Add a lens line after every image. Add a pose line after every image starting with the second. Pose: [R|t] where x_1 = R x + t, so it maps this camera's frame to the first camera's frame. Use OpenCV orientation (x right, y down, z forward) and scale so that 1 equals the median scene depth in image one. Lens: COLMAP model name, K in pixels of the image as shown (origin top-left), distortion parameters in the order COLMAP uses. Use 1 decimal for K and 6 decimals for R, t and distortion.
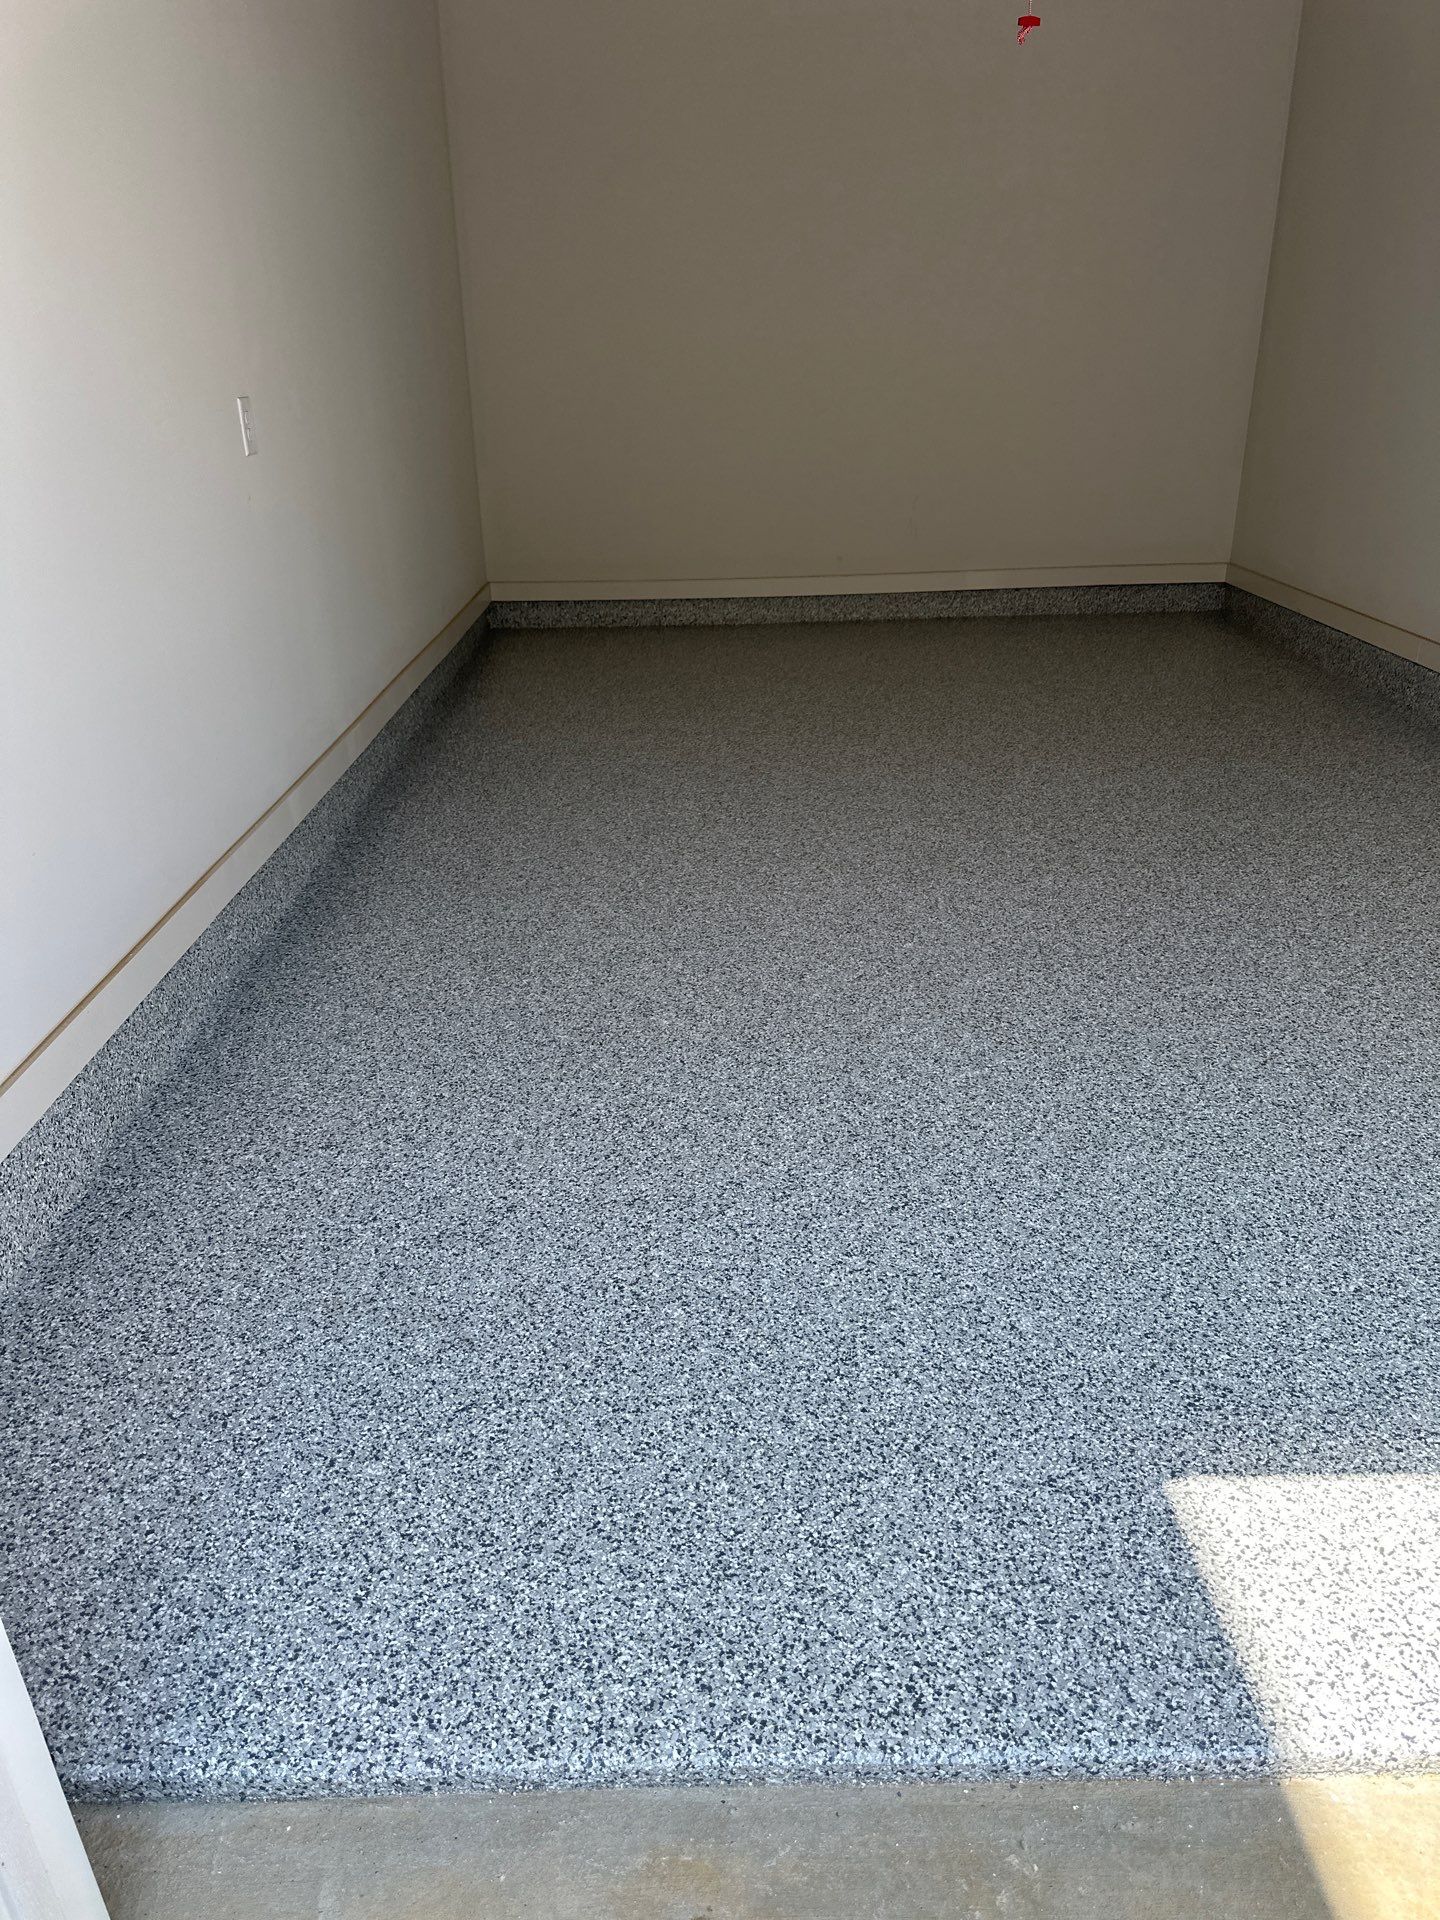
lens RADIAL K [[1318.8, 0, 712.9], [0, 1318.8, 963.9], [0, 0, 1]] dist [0.191855, -0.400400]
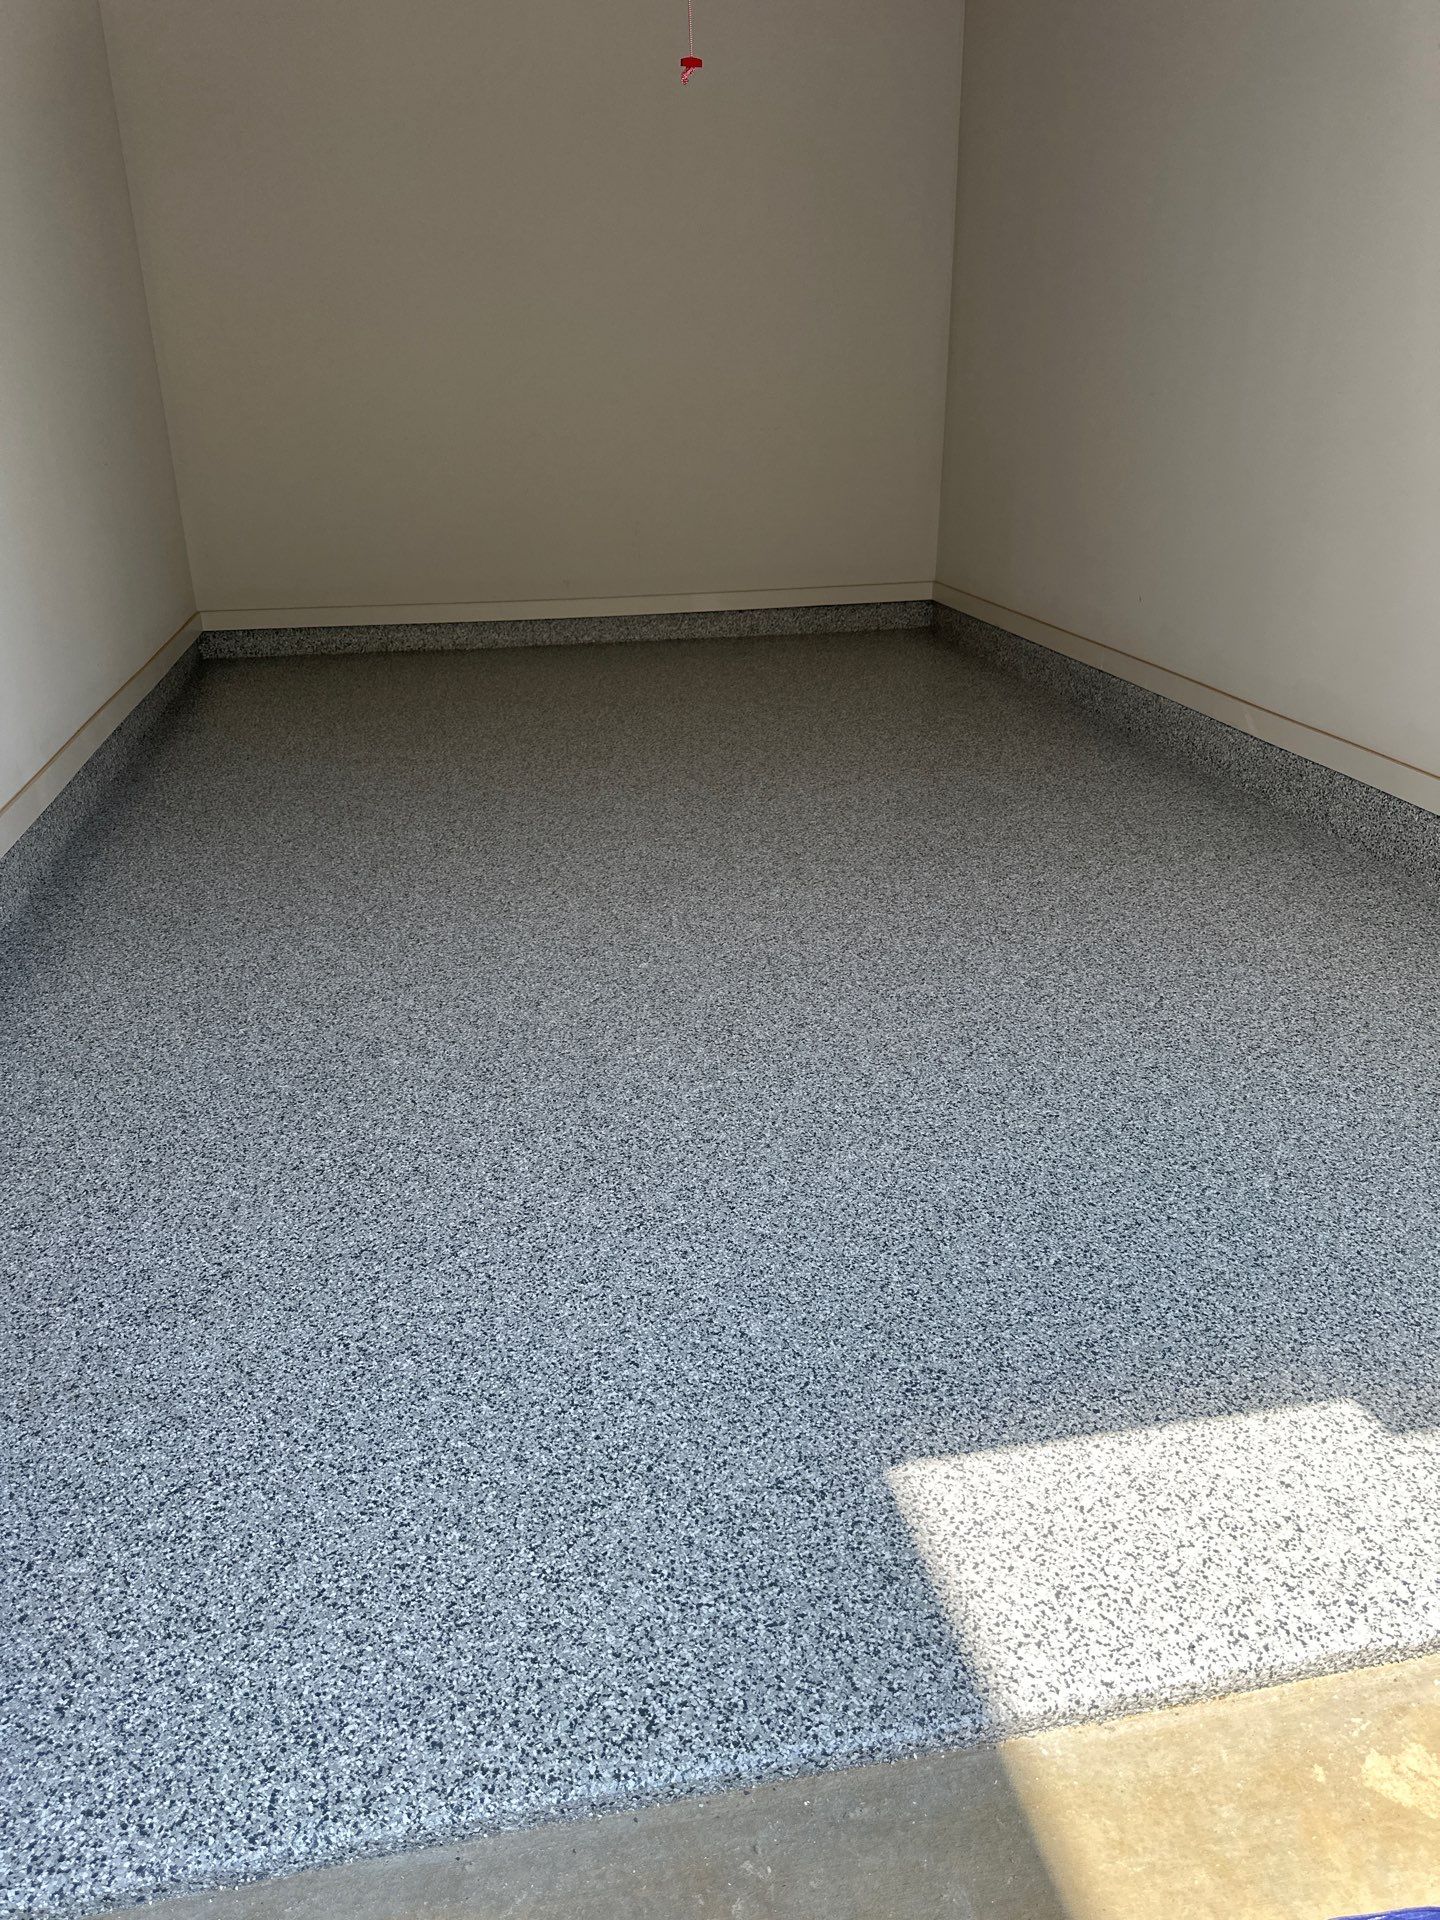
lens RADIAL K [[1318.8, 0, 712.9], [0, 1318.8, 963.9], [0, 0, 1]] dist [0.191855, -0.400400]
pose [[0.983296, -0.067723, 0.168947, 0.033056], [0.070066, 0.997511, -0.007942, -0.003637], [-0.167988, 0.019647, 0.985593, -0.005174]]
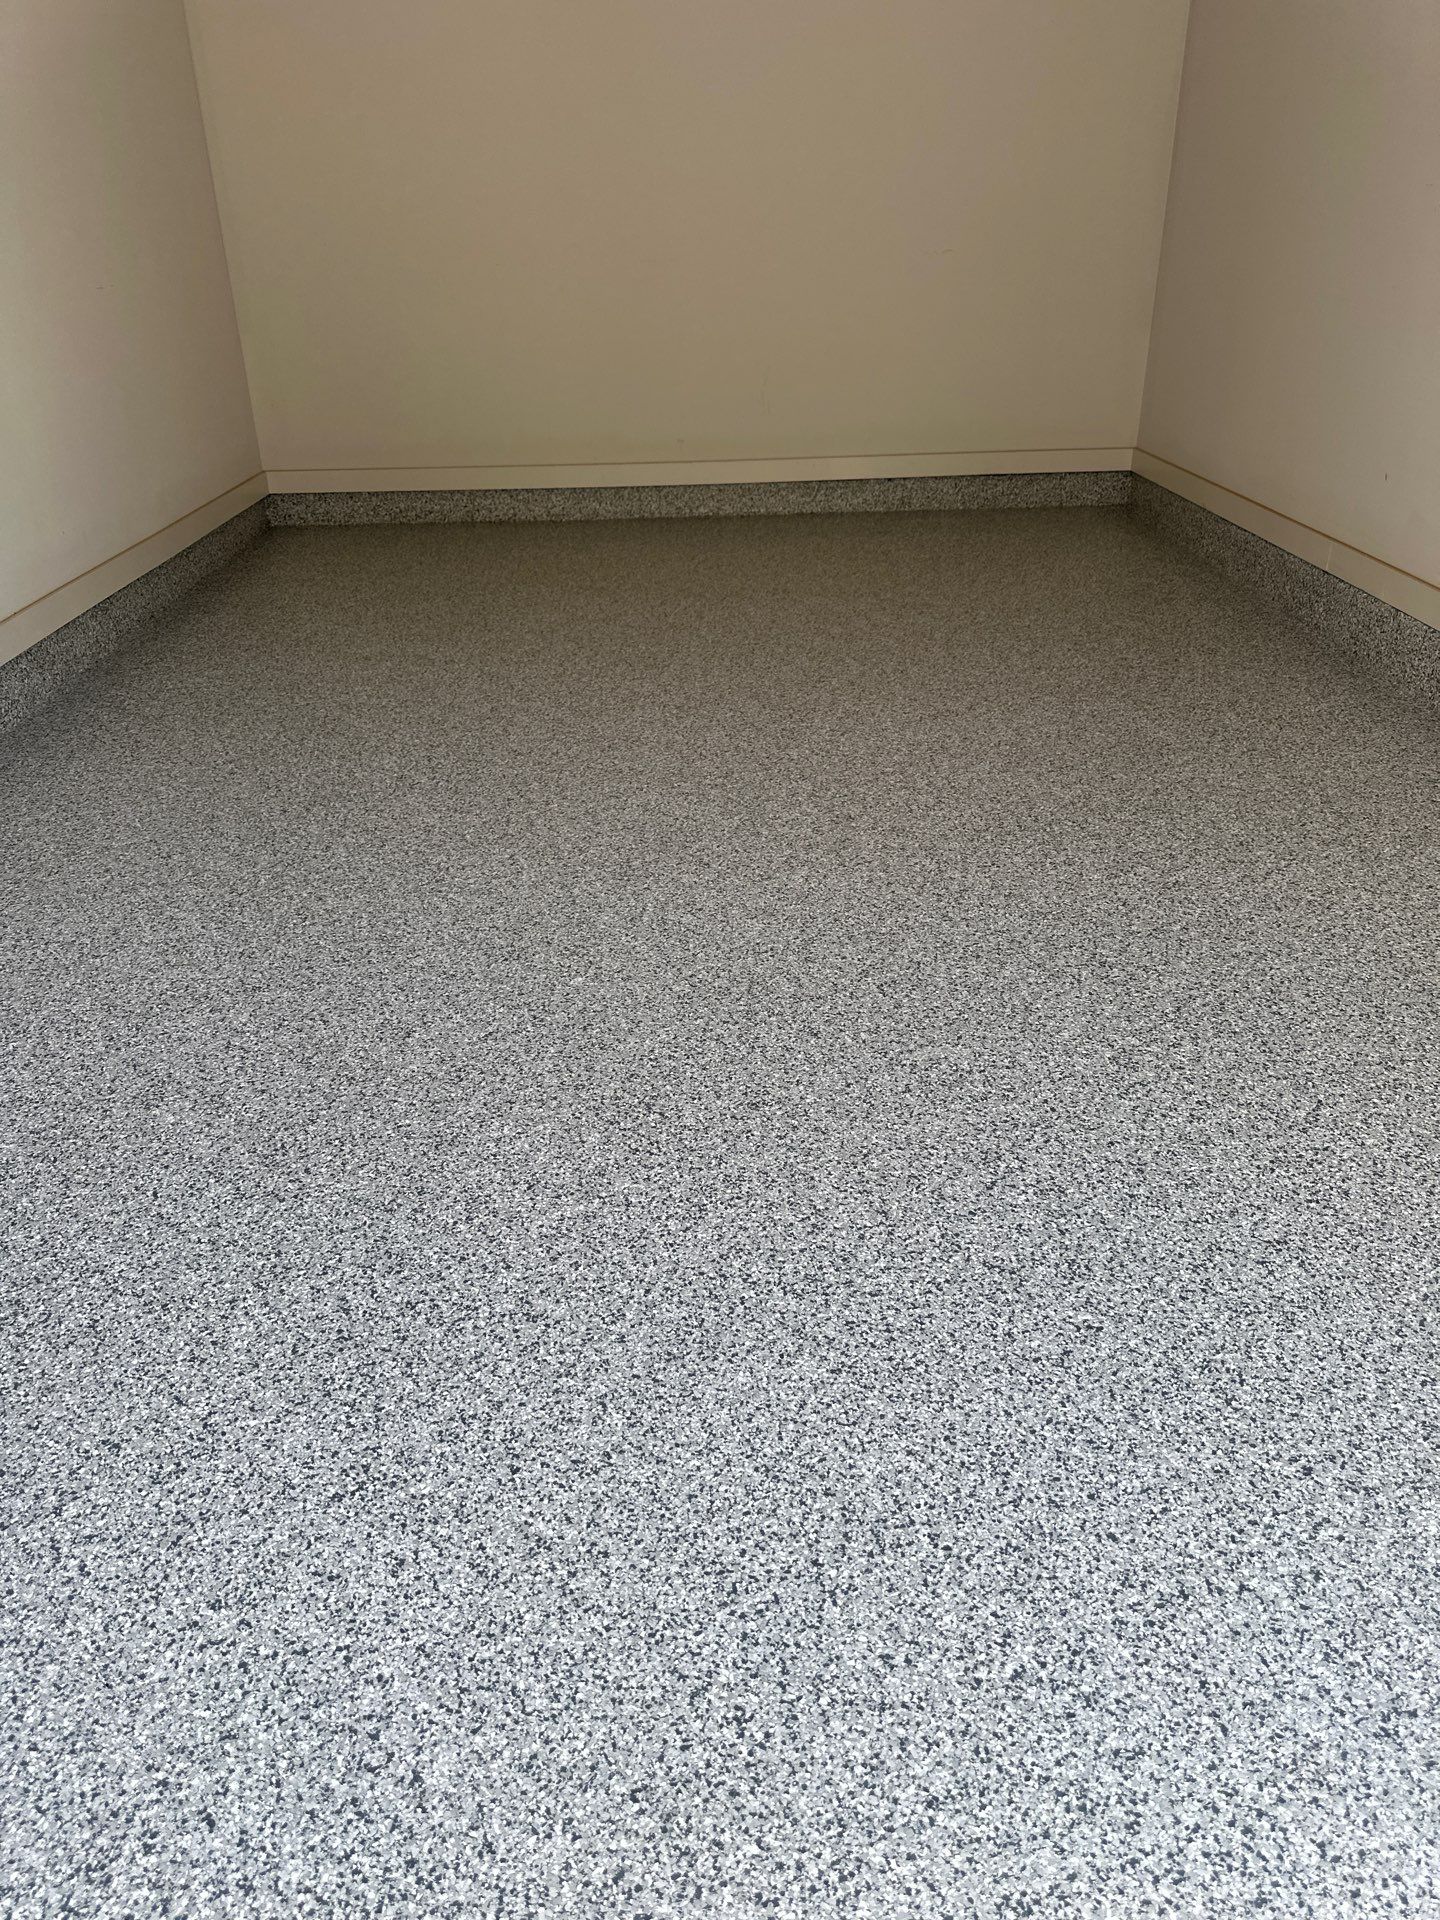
lens RADIAL K [[1318.8, 0, 712.9], [0, 1318.8, 963.9], [0, 0, 1]] dist [0.191855, -0.400400]
pose [[0.999863, -0.008738, 0.014038, 0.241221], [0.007663, 0.997158, 0.074946, -0.088382], [-0.014653, -0.074828, 0.997089, 0.302965]]
